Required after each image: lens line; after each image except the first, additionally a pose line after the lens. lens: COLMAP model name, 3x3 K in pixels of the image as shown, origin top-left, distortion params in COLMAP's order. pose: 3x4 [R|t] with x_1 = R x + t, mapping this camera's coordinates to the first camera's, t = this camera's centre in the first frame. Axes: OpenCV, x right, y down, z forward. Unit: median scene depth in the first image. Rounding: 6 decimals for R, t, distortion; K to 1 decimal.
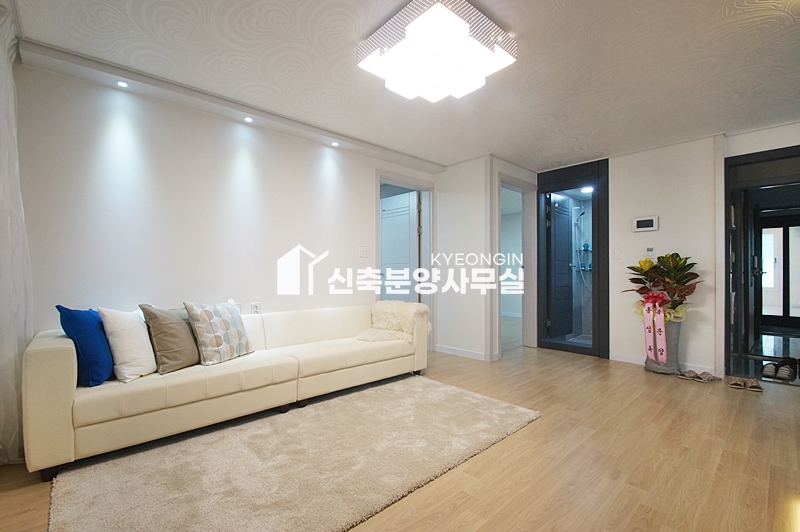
lens RADIAL K [[354.7, 0, 403.6], [0, 354.7, 266.2], [0, 0, 1]] dist [-0.000721, -0.000349]
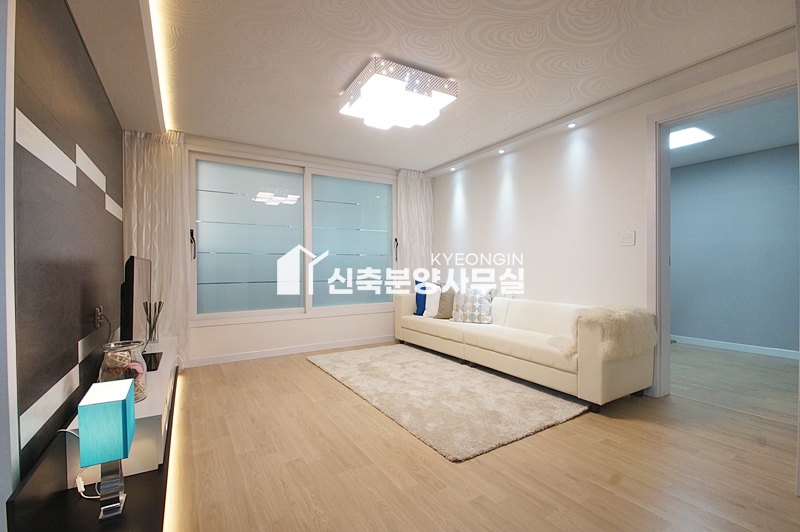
lens RADIAL K [[356.4, 0, 400.0], [0, 356.4, 266.0], [0, 0, 1]] dist [0.003237, 0.000004]
pose [[-0.194929, -0.001059, -0.980817, 1.190436], [0.020592, 0.999775, -0.005172, 0.017772], [0.980601, -0.021205, -0.194863, 1.096364]]
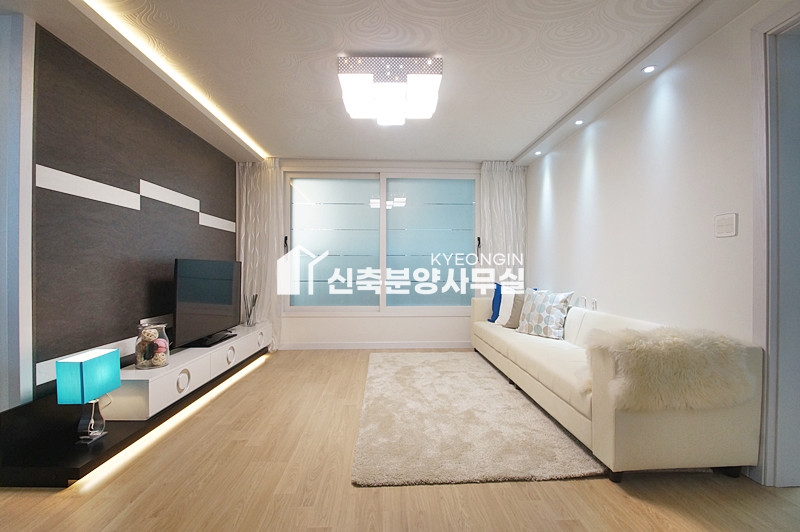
lens RADIAL K [[354.7, 0, 403.6], [0, 354.7, 266.2], [0, 0, 1]] dist [-0.000721, -0.000349]
pose [[-0.642286, -0.002847, -0.766459, 0.878309], [0.011801, 0.999838, -0.013603, 0.023199], [0.766374, -0.017782, -0.642149, 1.585327]]
